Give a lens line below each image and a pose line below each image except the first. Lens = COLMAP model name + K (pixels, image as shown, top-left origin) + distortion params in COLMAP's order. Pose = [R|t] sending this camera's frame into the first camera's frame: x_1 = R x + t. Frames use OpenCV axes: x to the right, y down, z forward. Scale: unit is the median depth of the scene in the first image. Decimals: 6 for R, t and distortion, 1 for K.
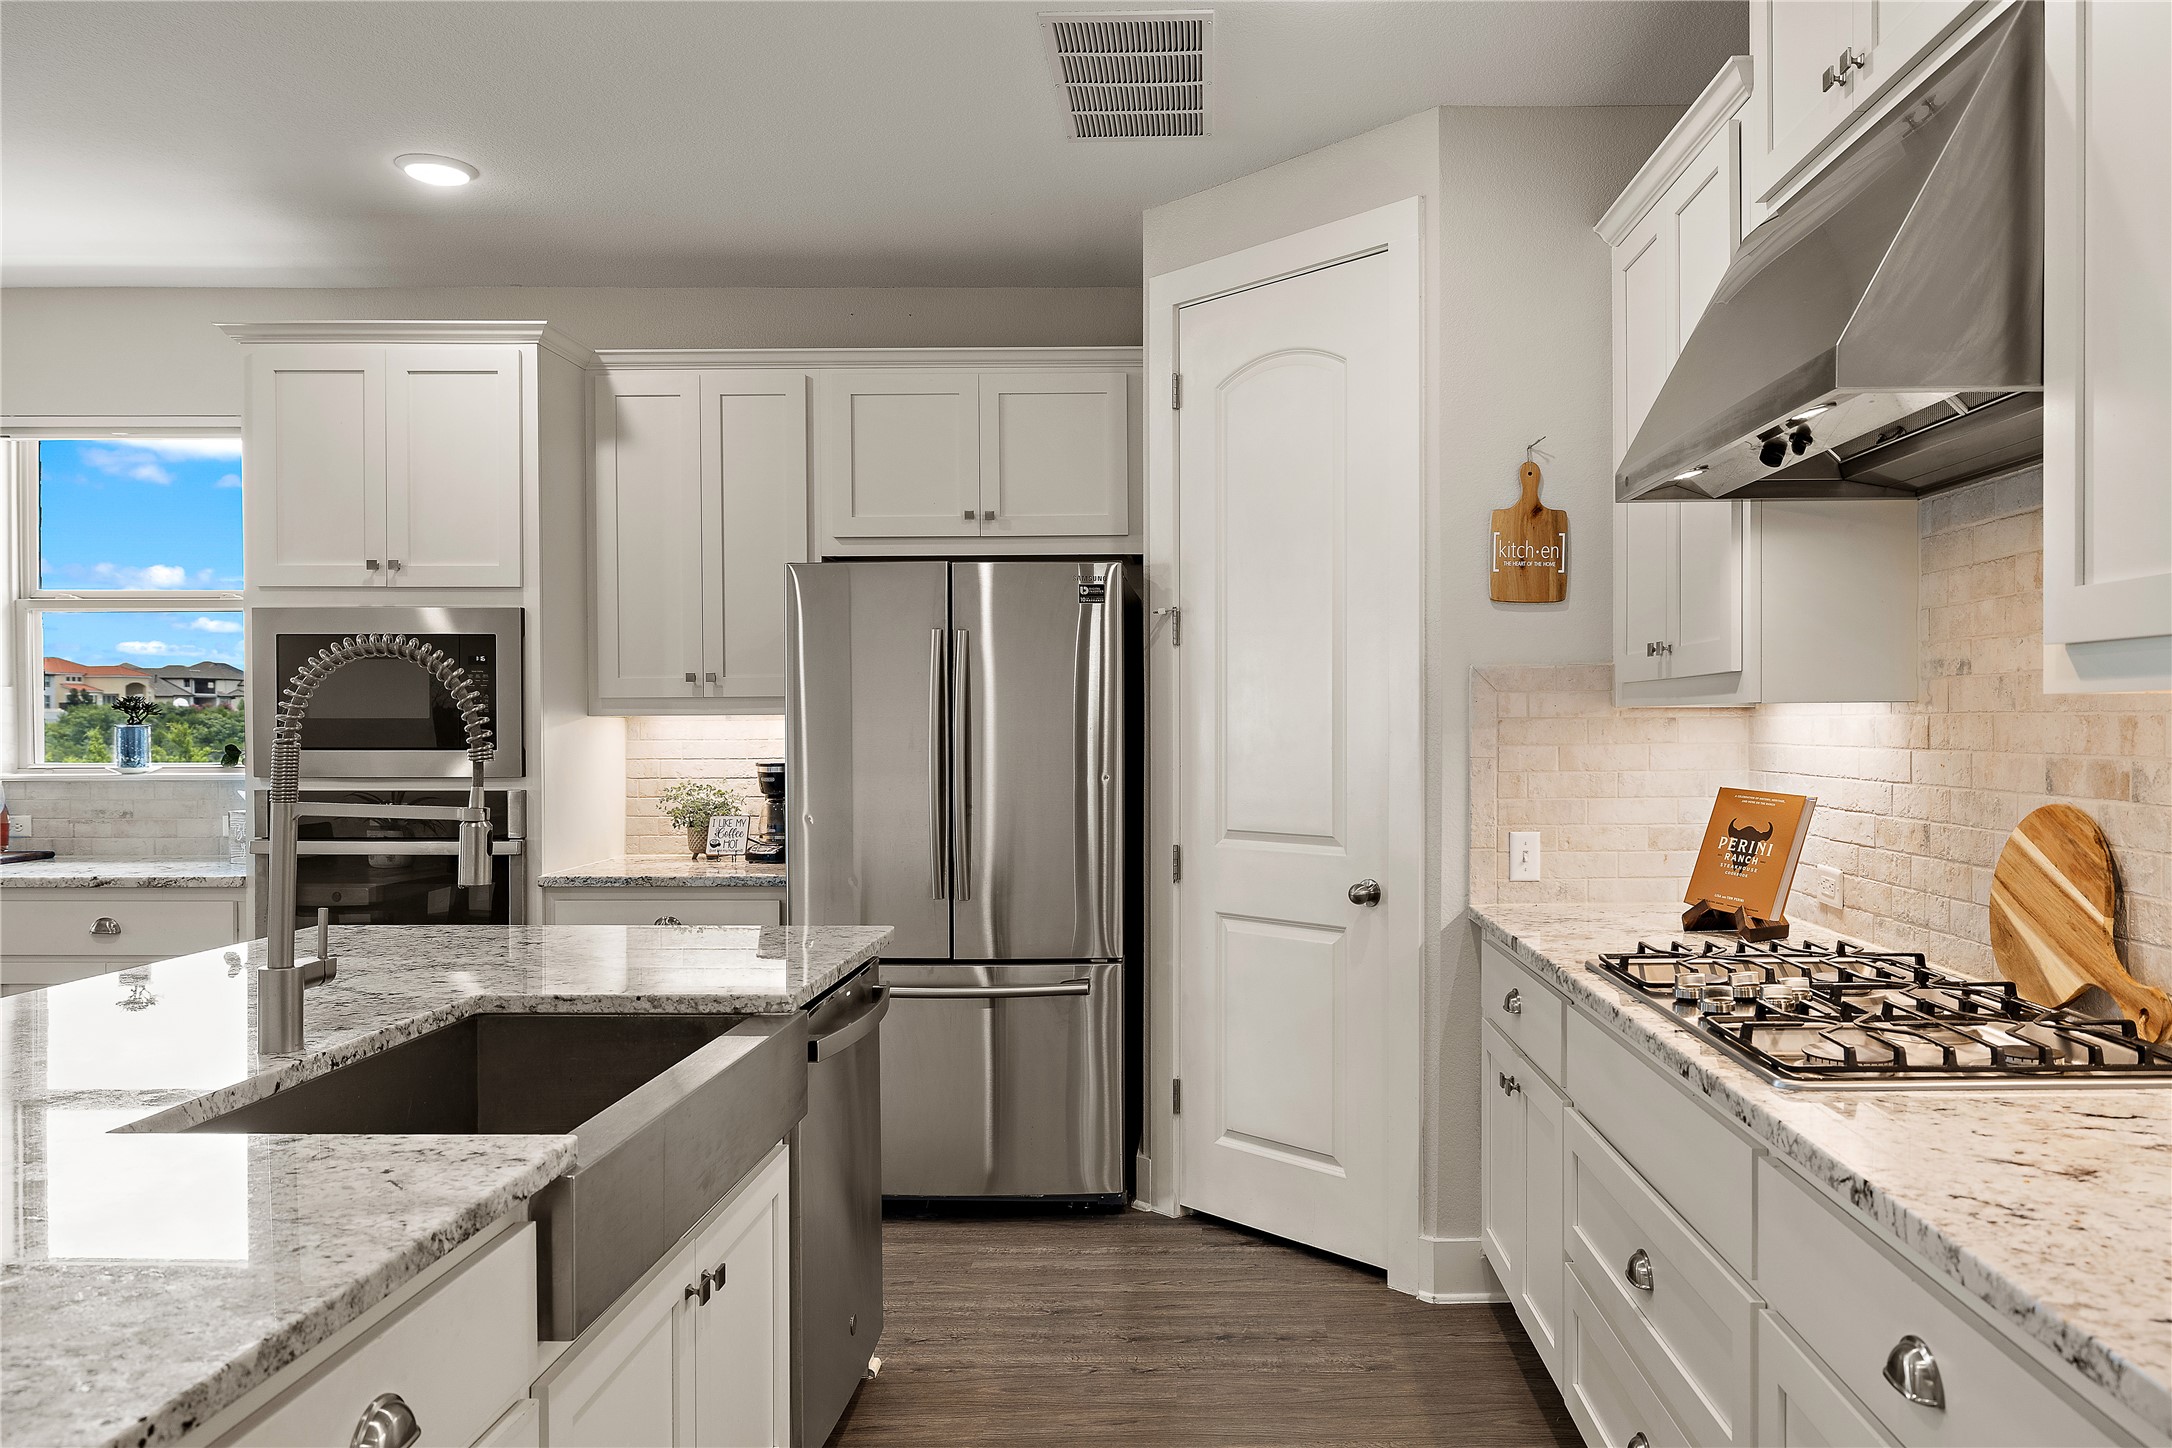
lens RADIAL K [[1496.7, 0, 1095.0], [0, 1496.7, 750.0], [0, 0, 1]] dist [0.003302, 0.000493]
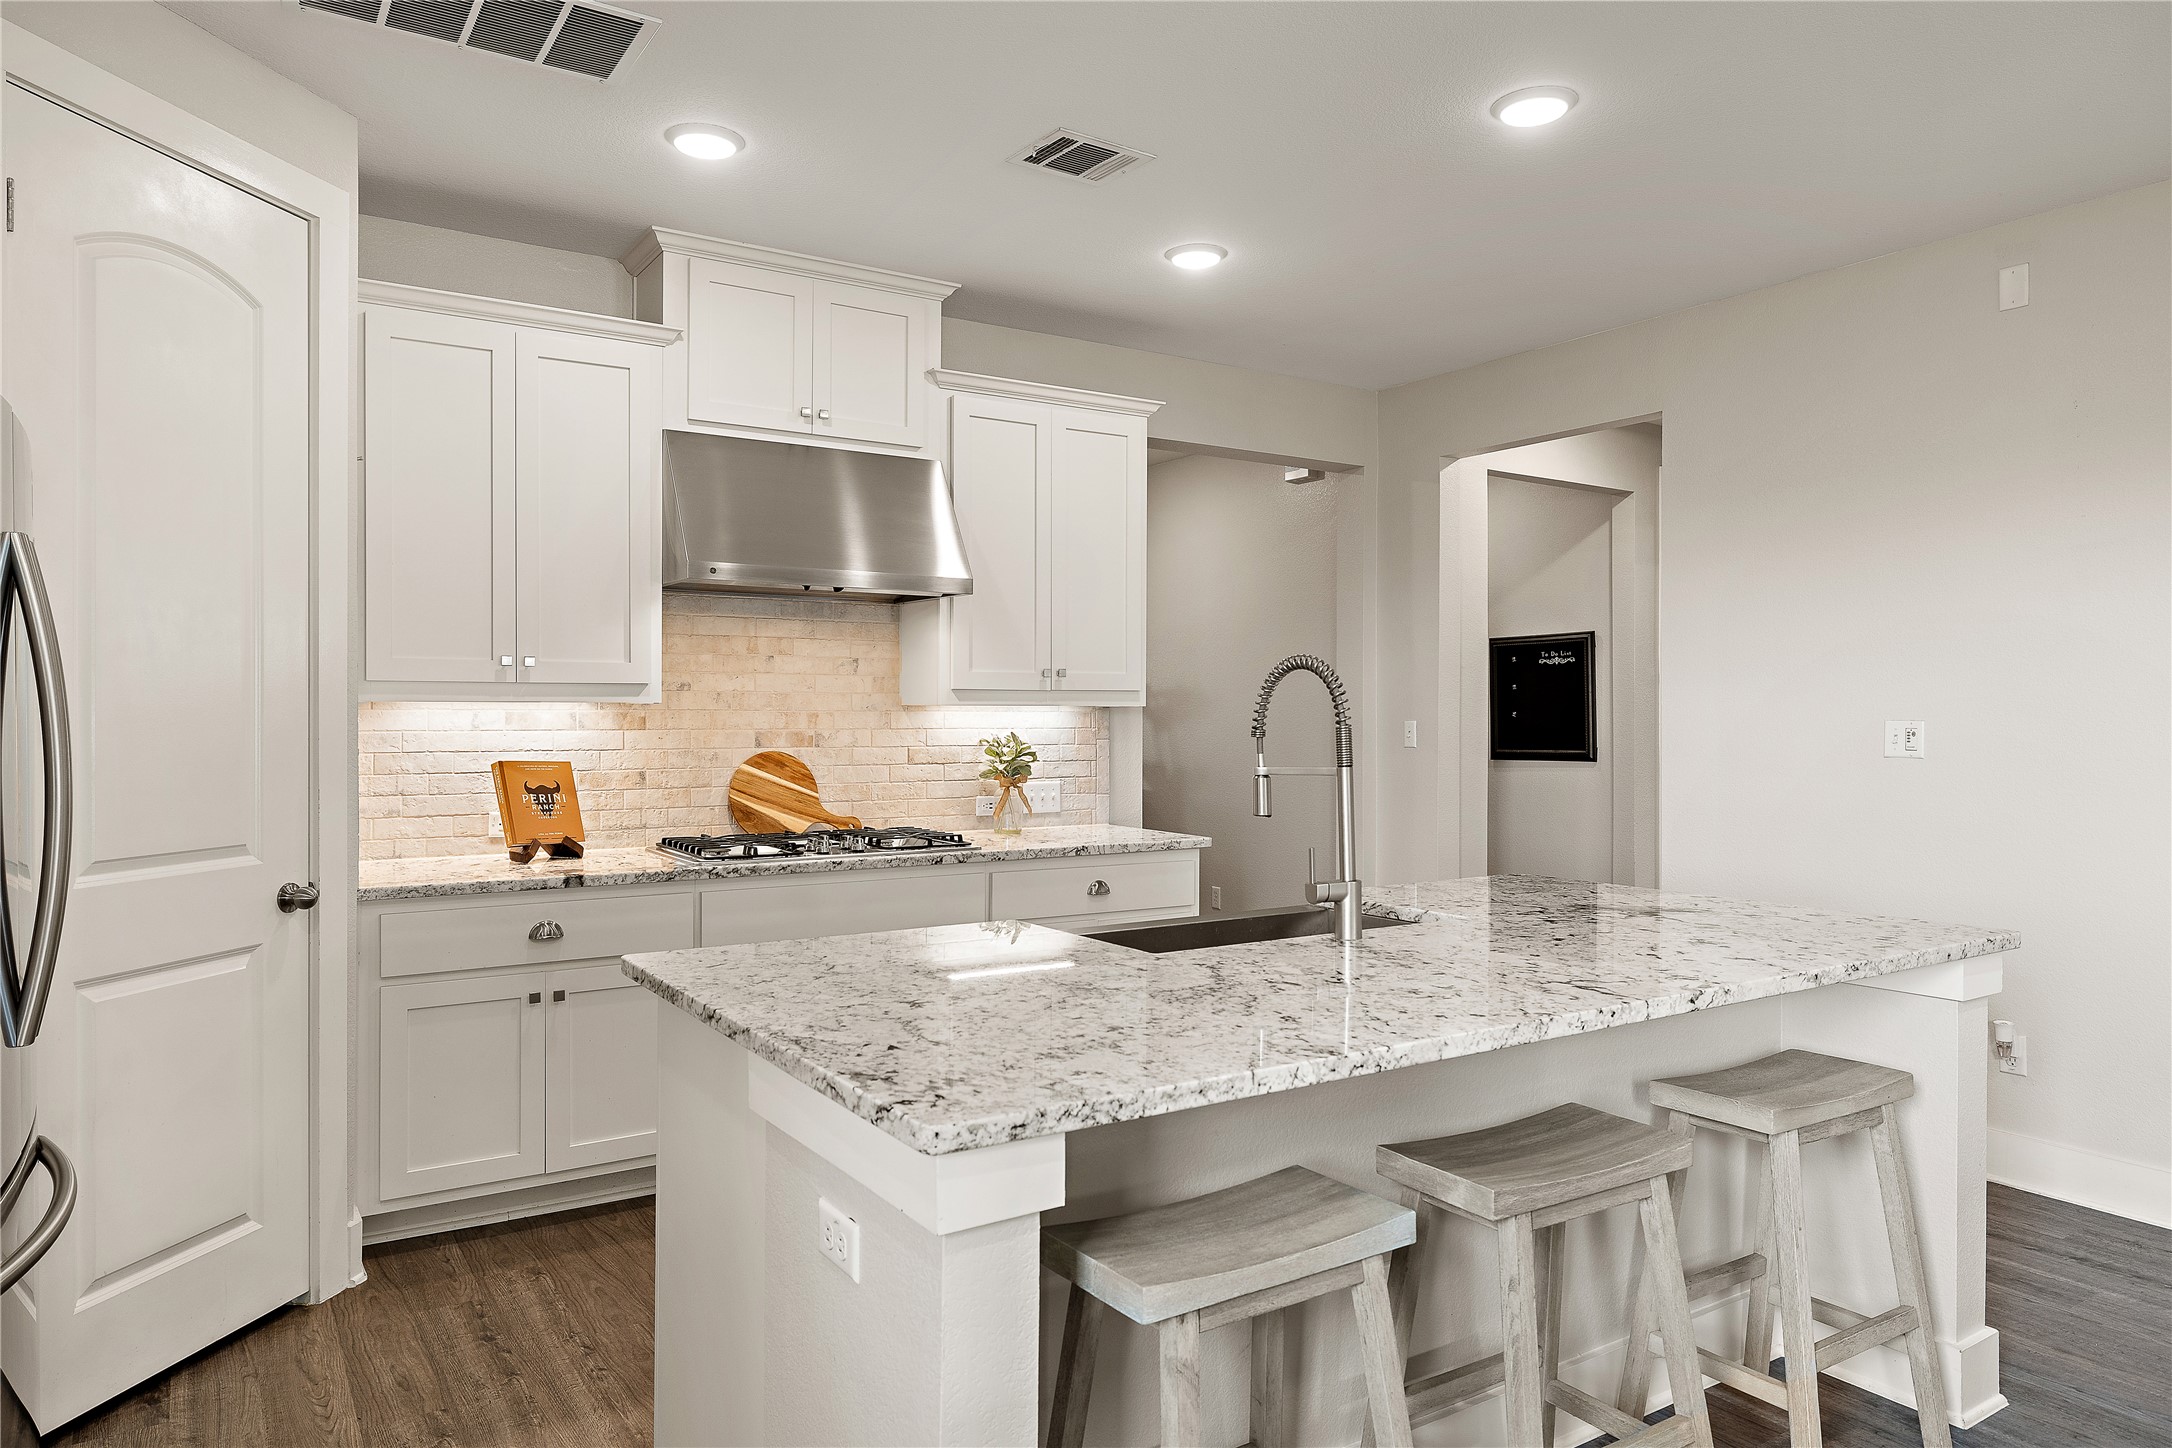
lens RADIAL K [[1365.4, 0, 1086.0], [0, 1365.4, 724.0], [0, 0, 1]] dist [0.052440, 0.000327]
pose [[-0.562098, -0.001569, 0.827069, -0.779180], [0.017688, 0.999747, 0.013917, -0.014909], [-0.826882, 0.022452, -0.561927, 1.036632]]
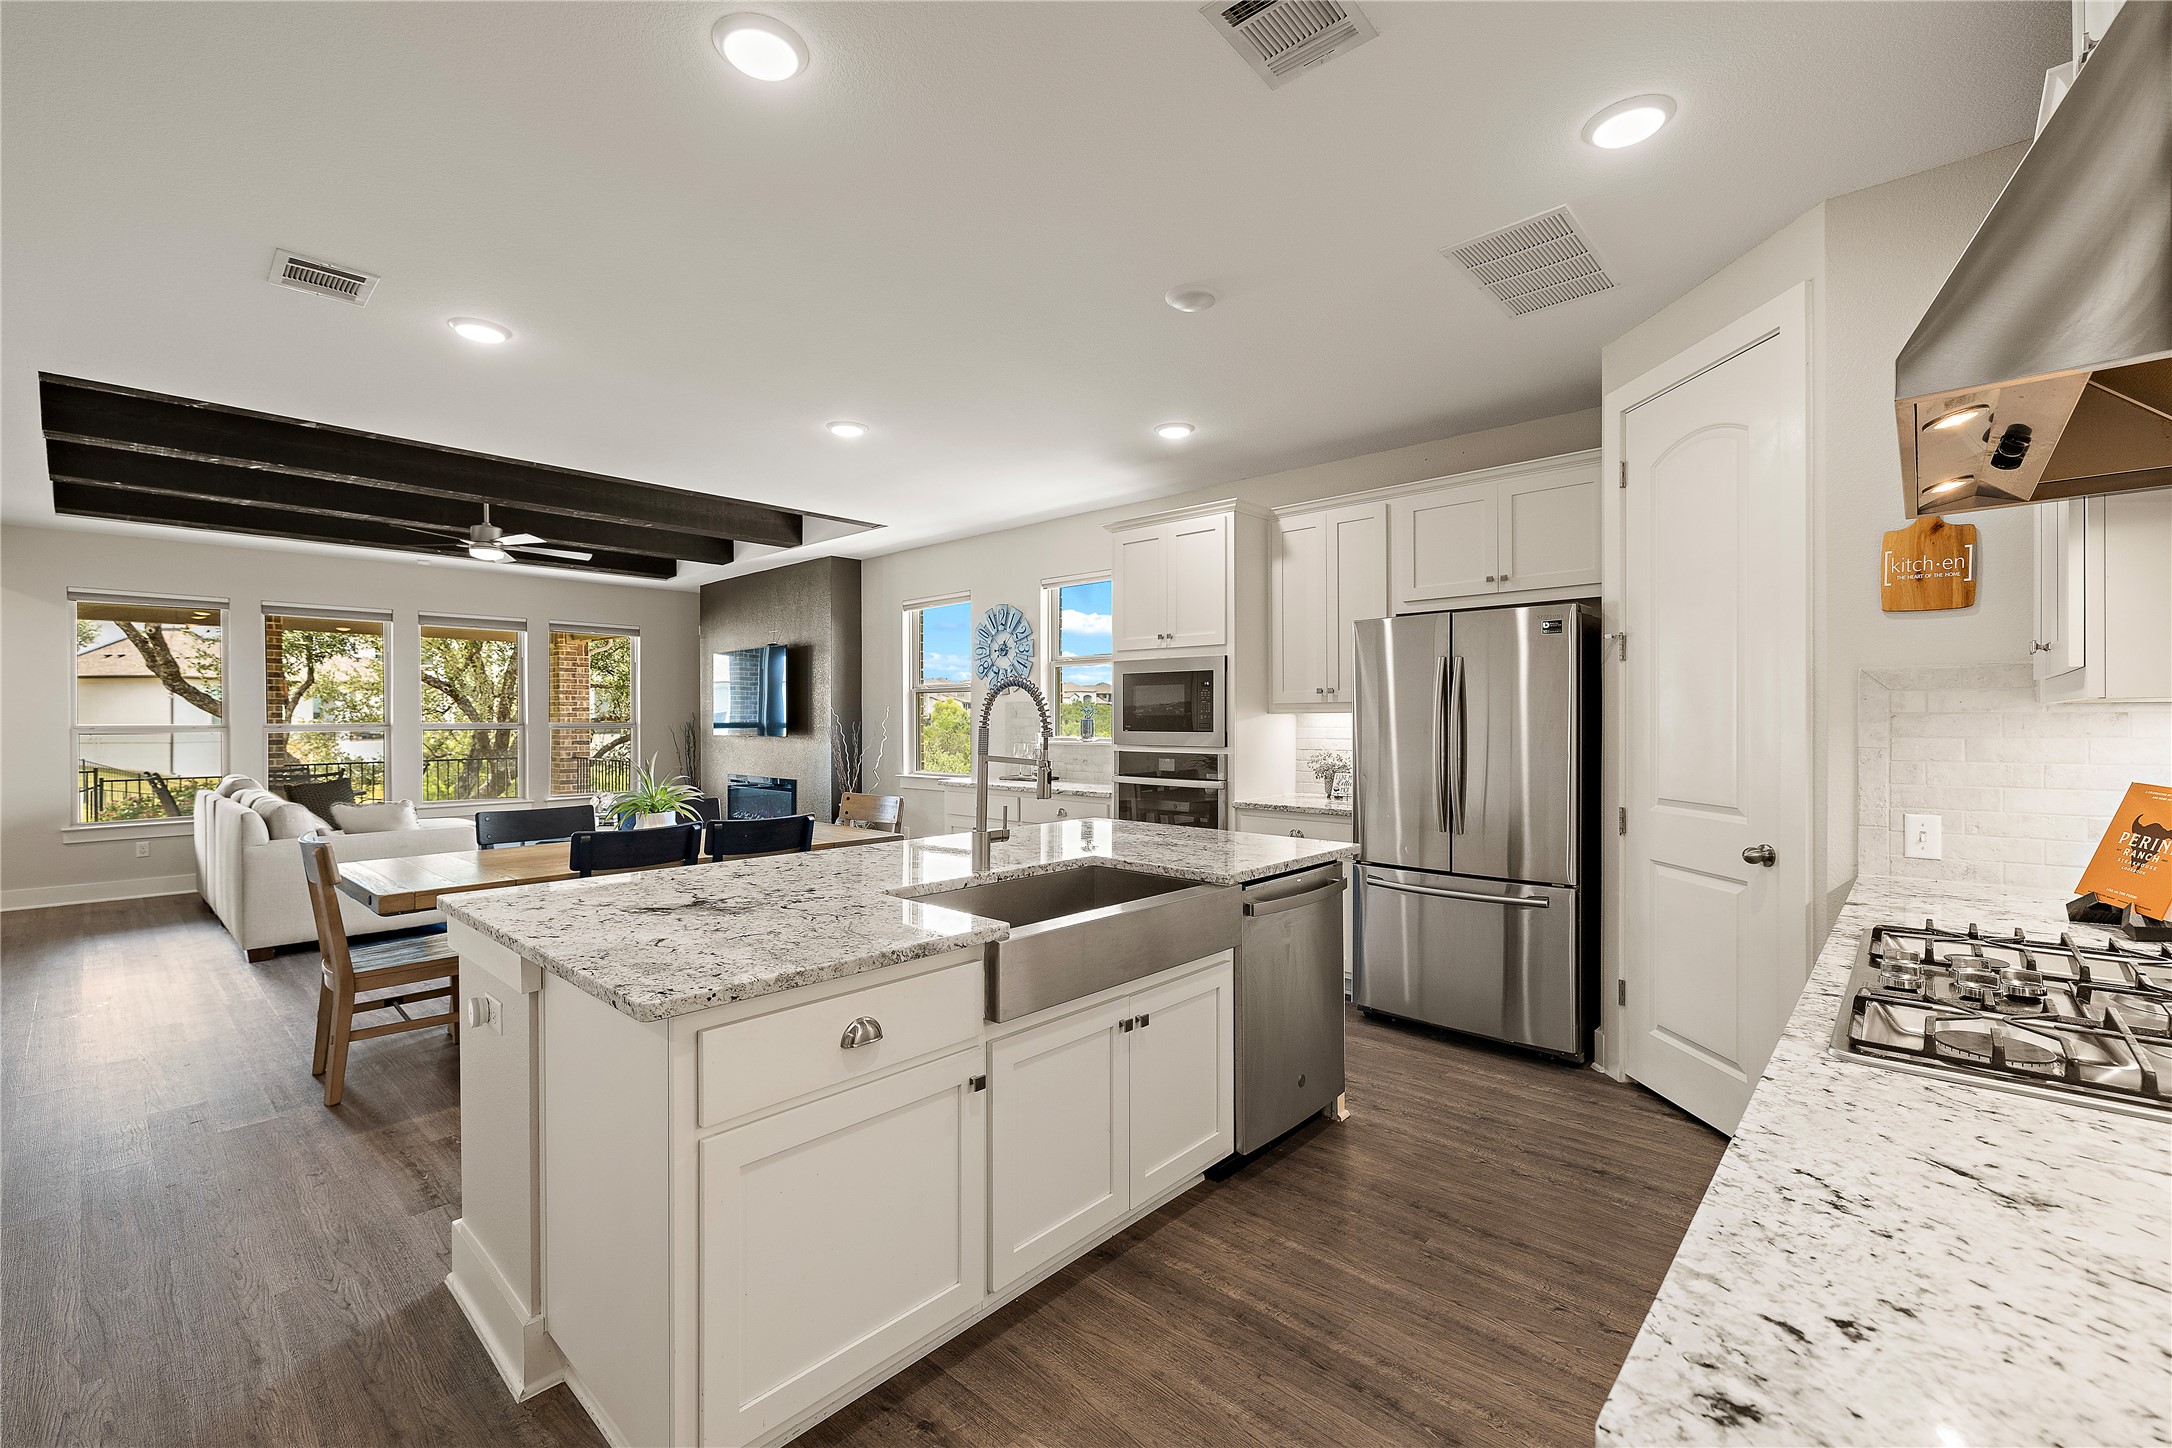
lens RADIAL K [[887.4, 0, 1086.0], [0, 887.4, 724.0], [0, 0, 1]] dist [0.000206, 0.000135]
pose [[0.747818, 0.004345, -0.663890, 0.240861], [-0.010753, 0.999927, -0.005567, -0.002697], [0.663817, 0.011302, 0.747810, 0.078797]]
